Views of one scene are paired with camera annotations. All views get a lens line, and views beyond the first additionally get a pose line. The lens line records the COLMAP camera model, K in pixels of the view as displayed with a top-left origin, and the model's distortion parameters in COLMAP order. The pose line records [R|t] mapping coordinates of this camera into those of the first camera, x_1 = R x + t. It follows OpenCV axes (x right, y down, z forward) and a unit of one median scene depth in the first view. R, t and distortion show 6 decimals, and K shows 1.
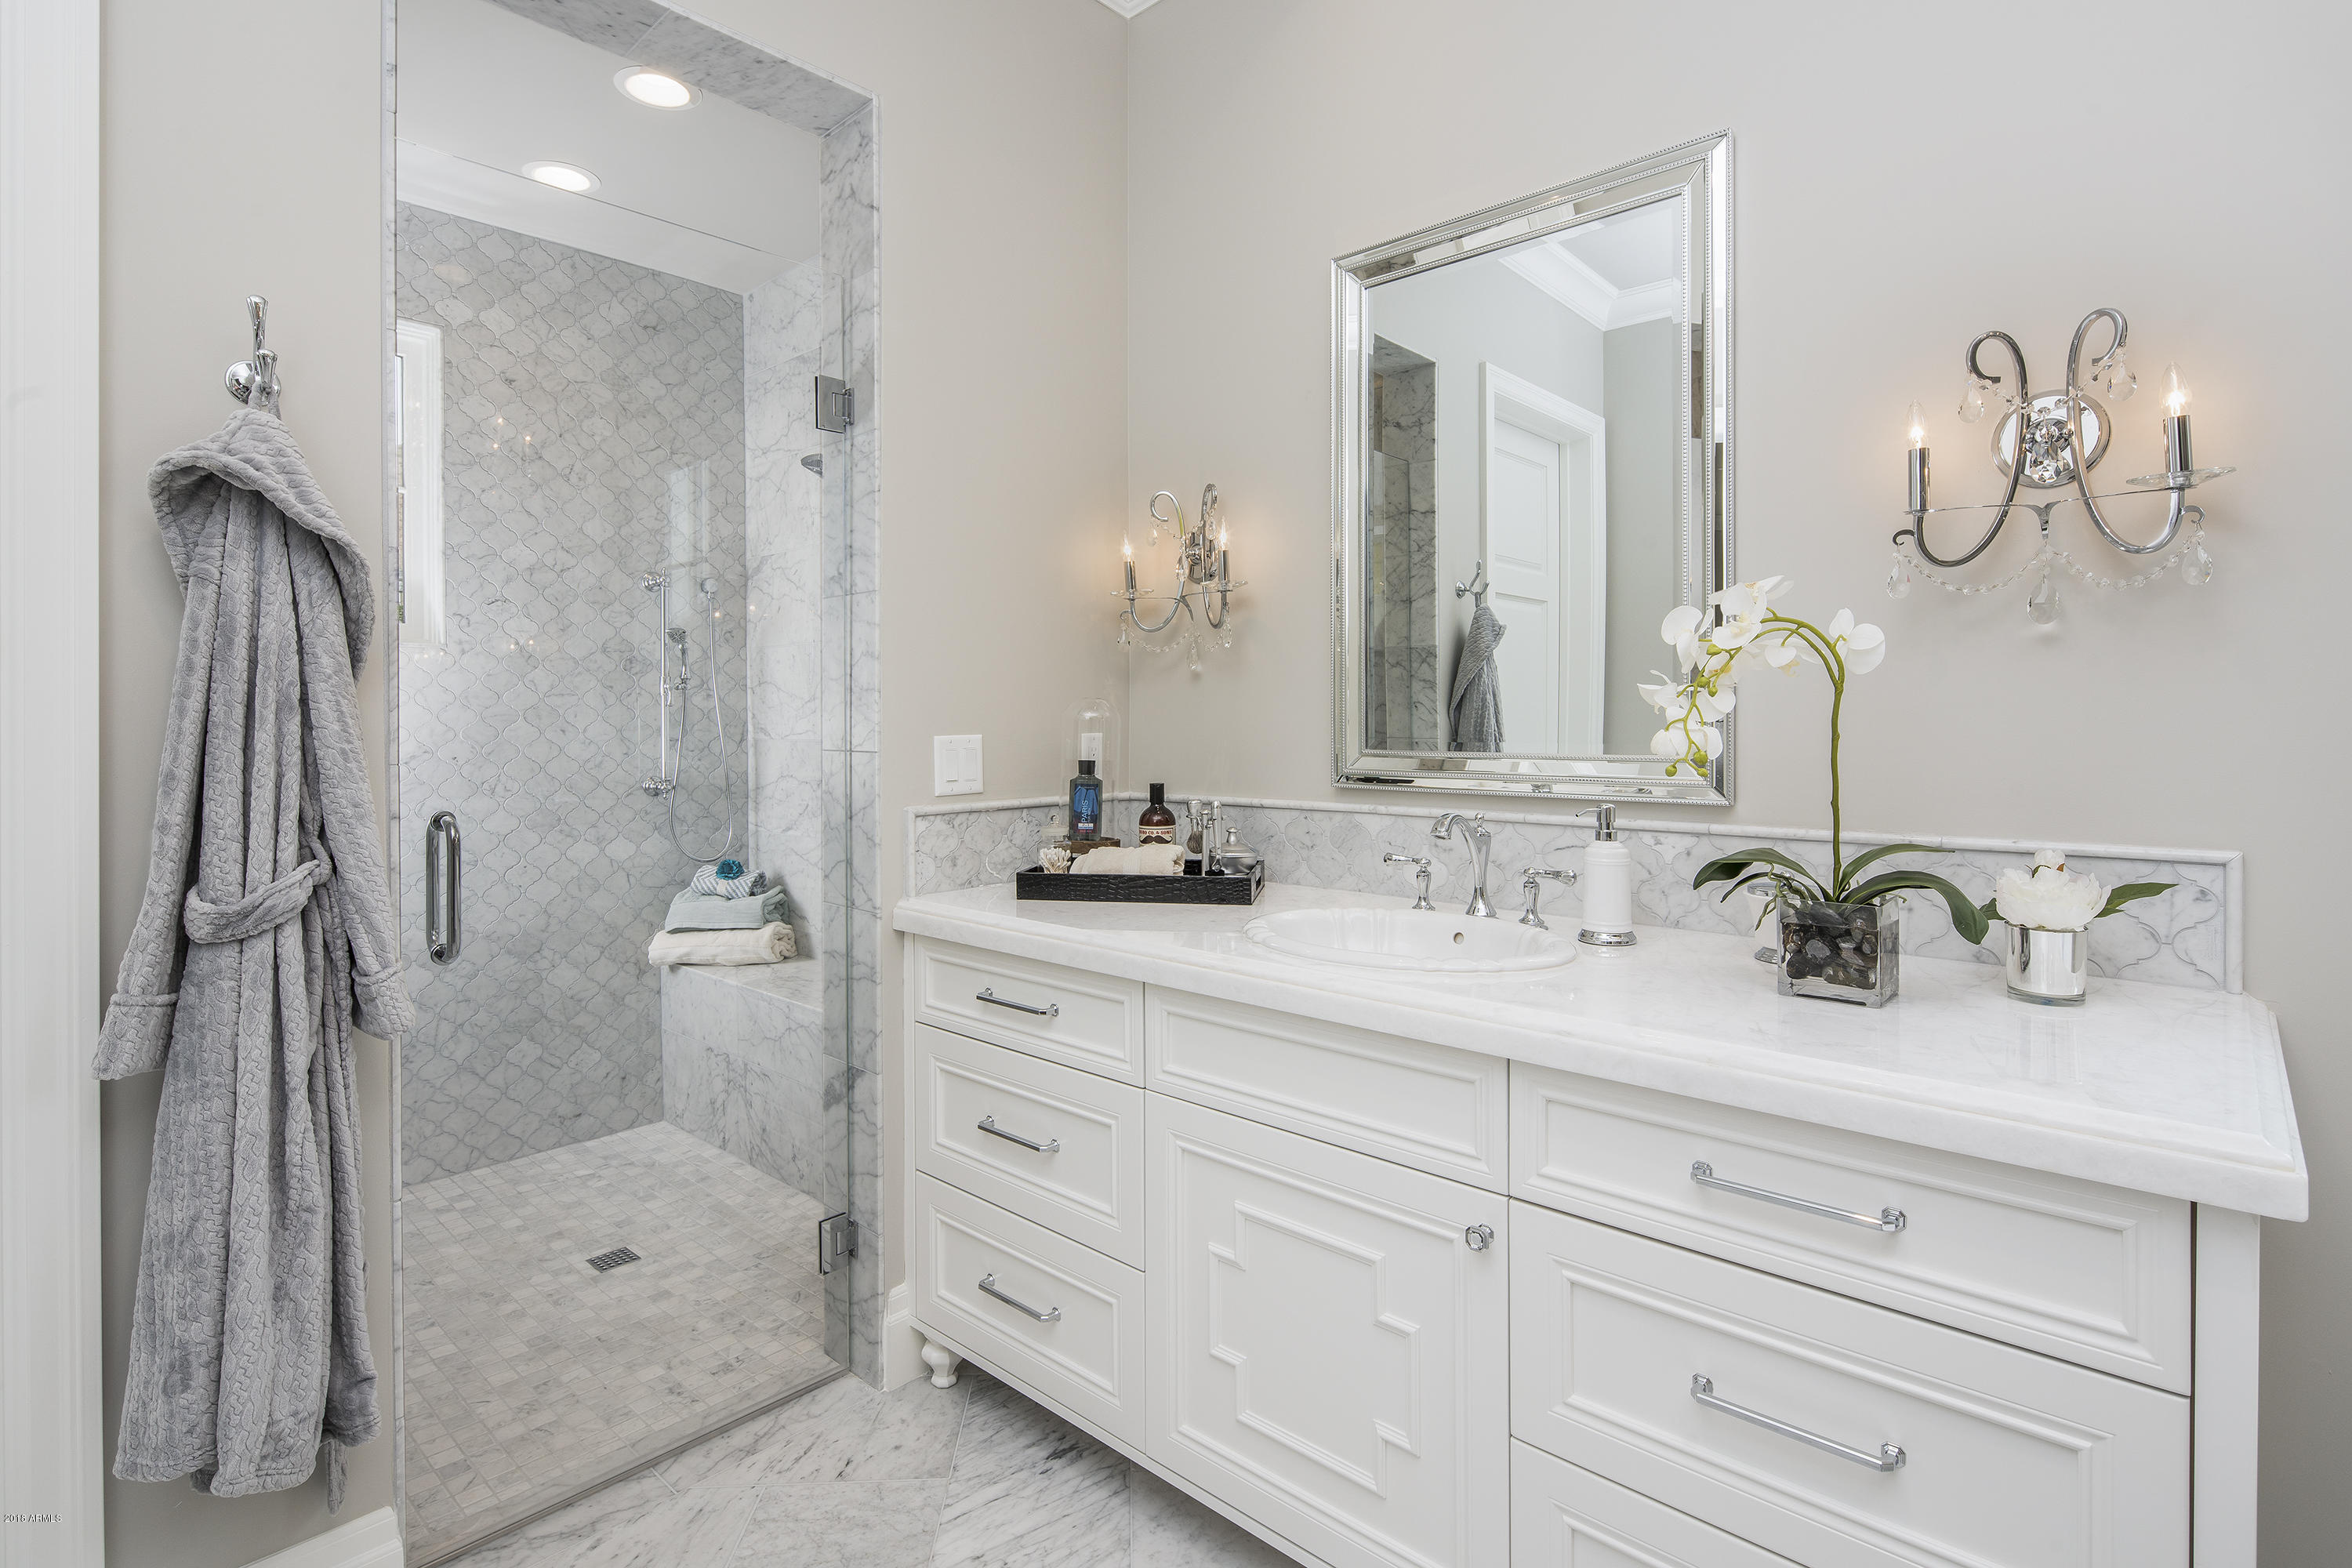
lens RADIAL K [[1147.6, 0, 1176.9], [0, 1147.6, 722.8], [0, 0, 1]] dist [0.004800, -0.003294]
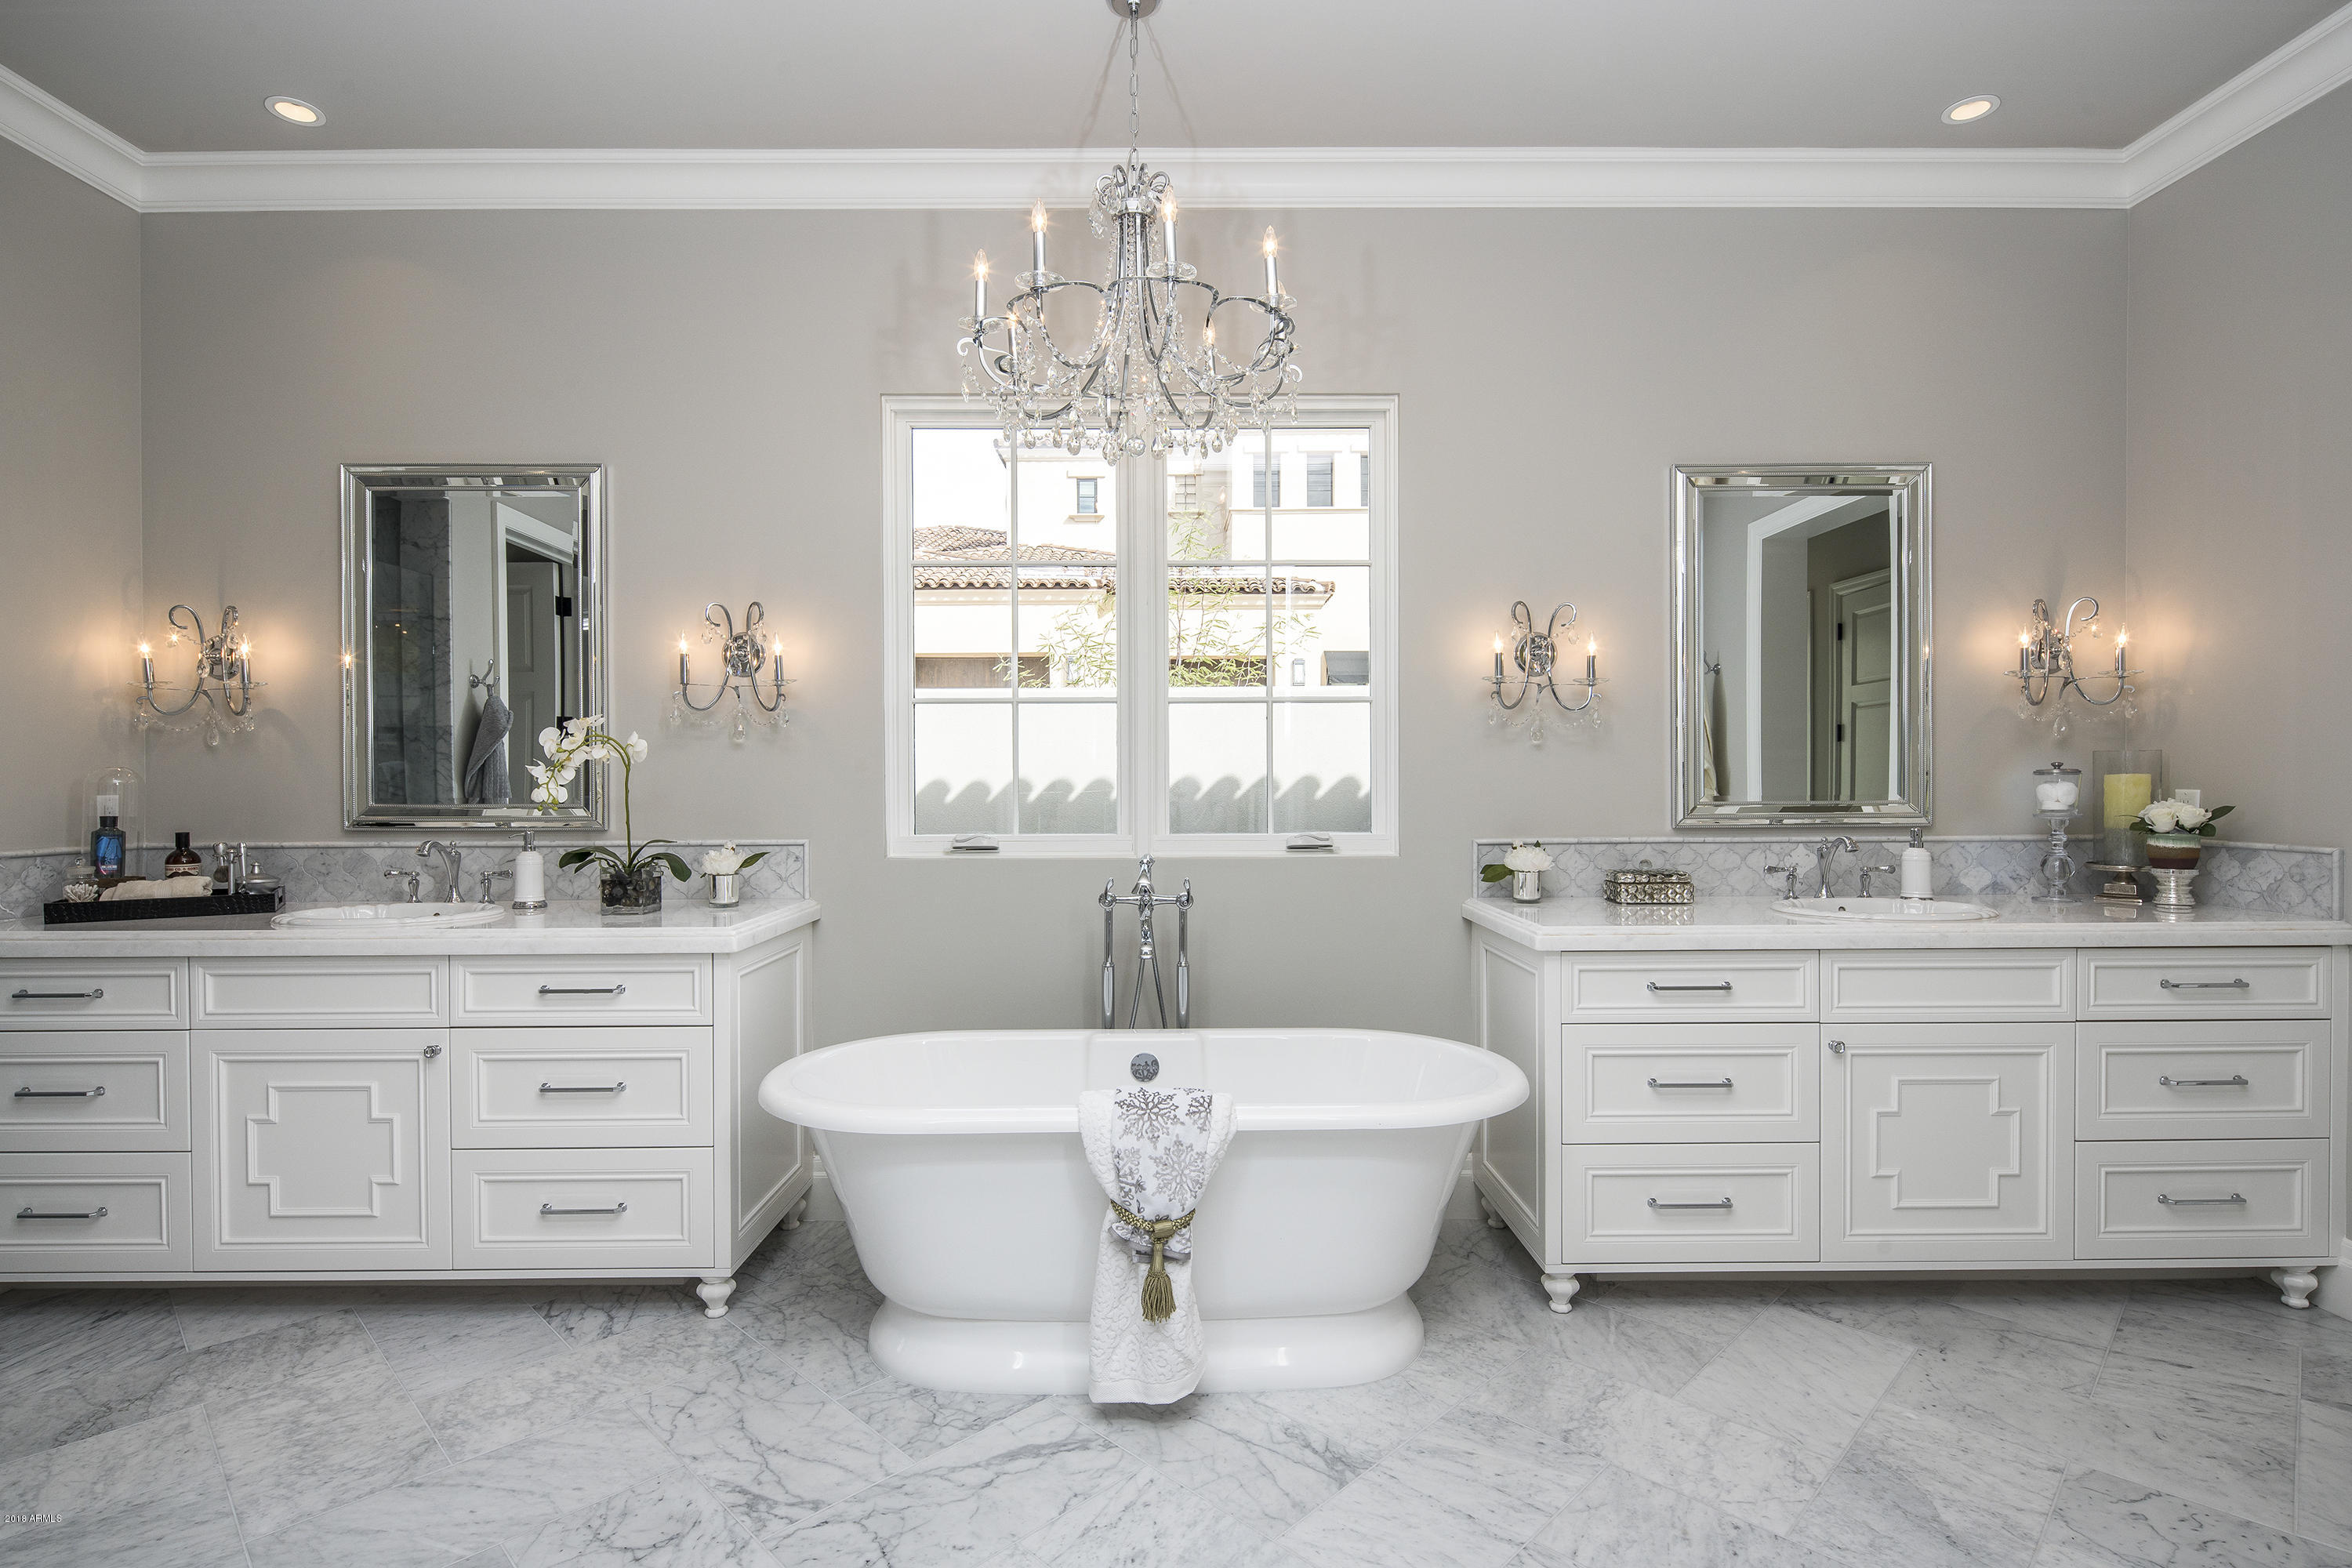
lens RADIAL K [[1147.6, 0, 1177.7], [0, 1147.6, 790.4], [0, 0, 1]] dist [0.004800, -0.003294]
pose [[0.733972, -0.004958, 0.679161, -0.078786], [0.002661, 0.999987, 0.004424, 0.001624], [-0.679174, -0.001439, 0.733976, -0.790333]]
